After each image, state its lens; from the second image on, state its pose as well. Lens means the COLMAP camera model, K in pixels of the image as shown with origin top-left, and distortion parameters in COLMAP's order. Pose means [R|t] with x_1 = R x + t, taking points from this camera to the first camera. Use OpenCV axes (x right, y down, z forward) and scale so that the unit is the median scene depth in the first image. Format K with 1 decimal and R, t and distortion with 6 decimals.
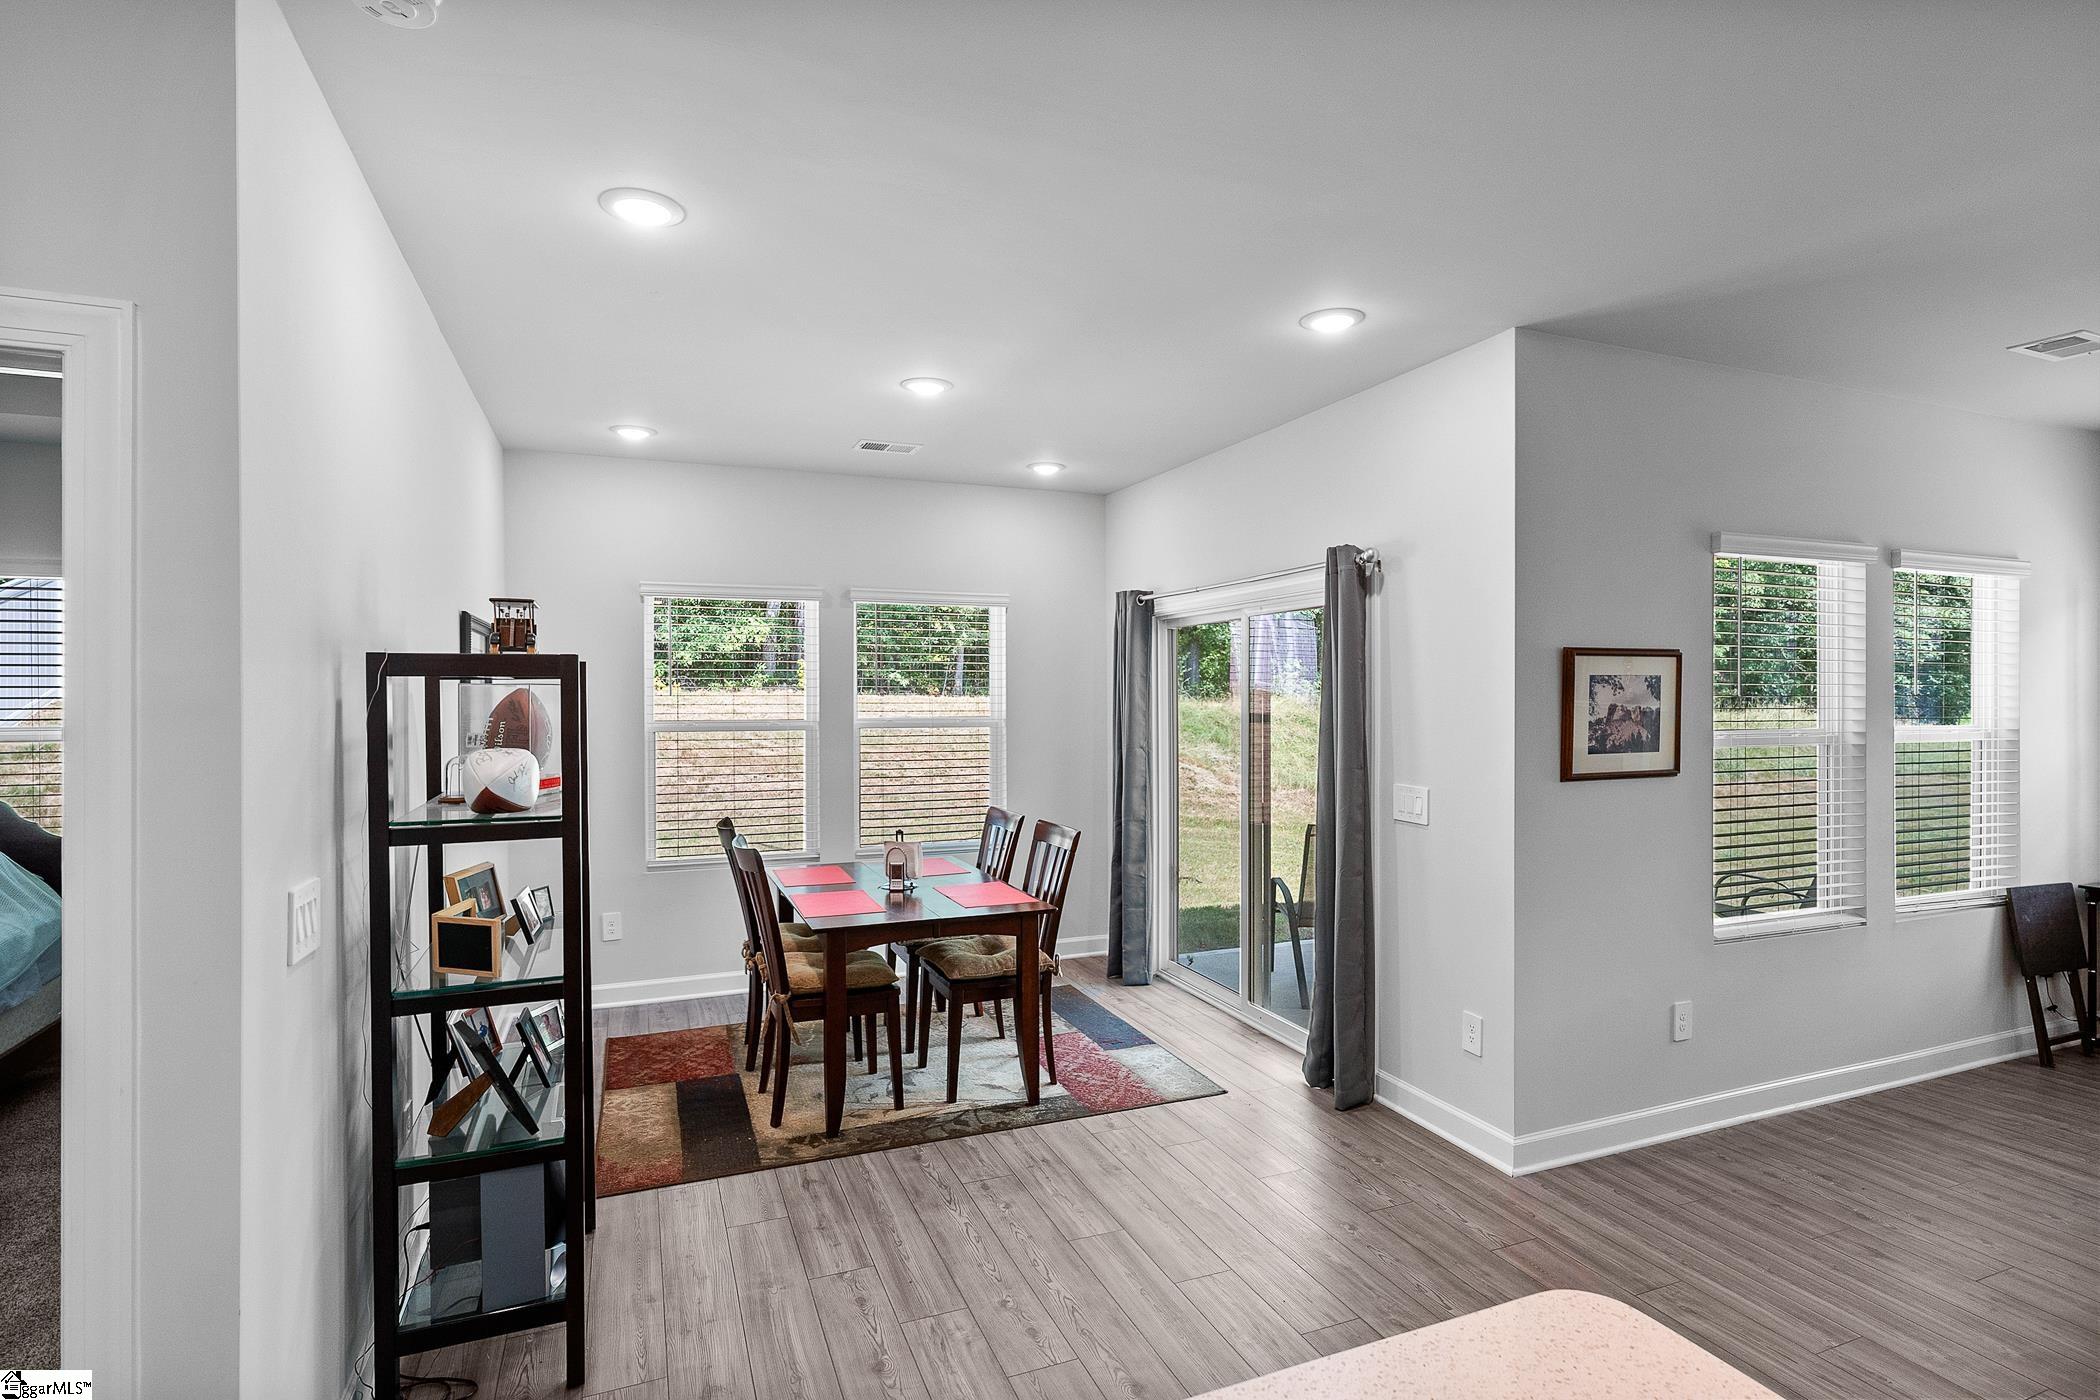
lens RADIAL K [[1031.4, 0, 1051.3], [0, 1031.4, 699.1], [0, 0, 1]] dist [0.002078, -0.000194]
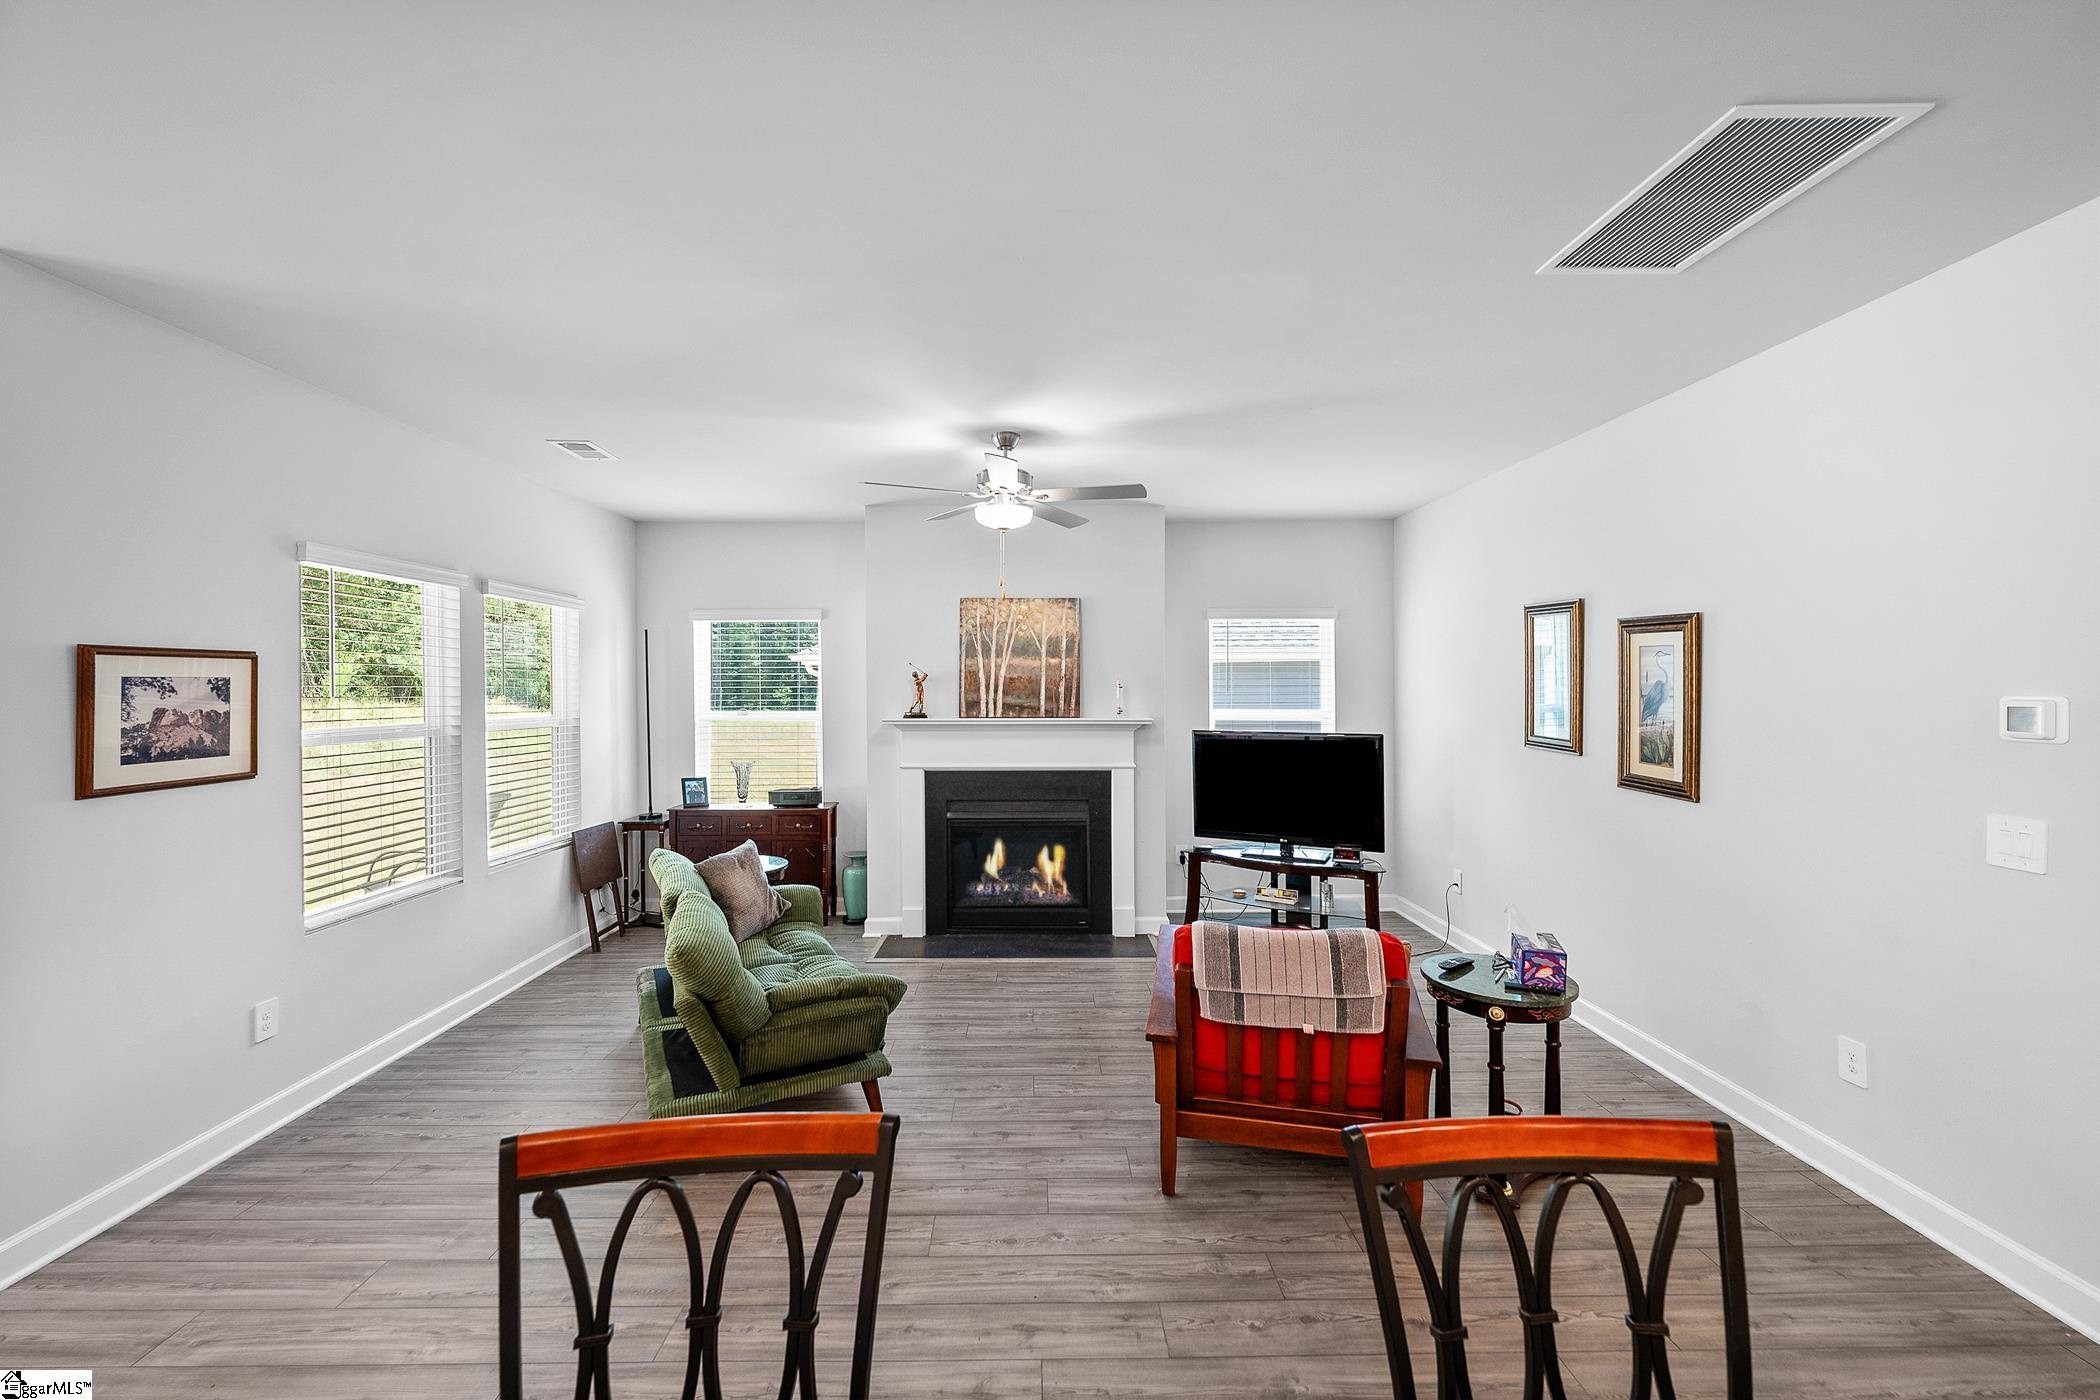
lens RADIAL K [[841.3, 0, 1043.6], [0, 841.3, 690.2], [0, 0, 1]] dist [0.003805, 0.000434]
pose [[0.366294, -0.002702, 0.930495, 0.123151], [0.007549, 0.999972, -0.000068, -0.004978], [-0.930469, 0.007050, 0.366304, -0.012324]]
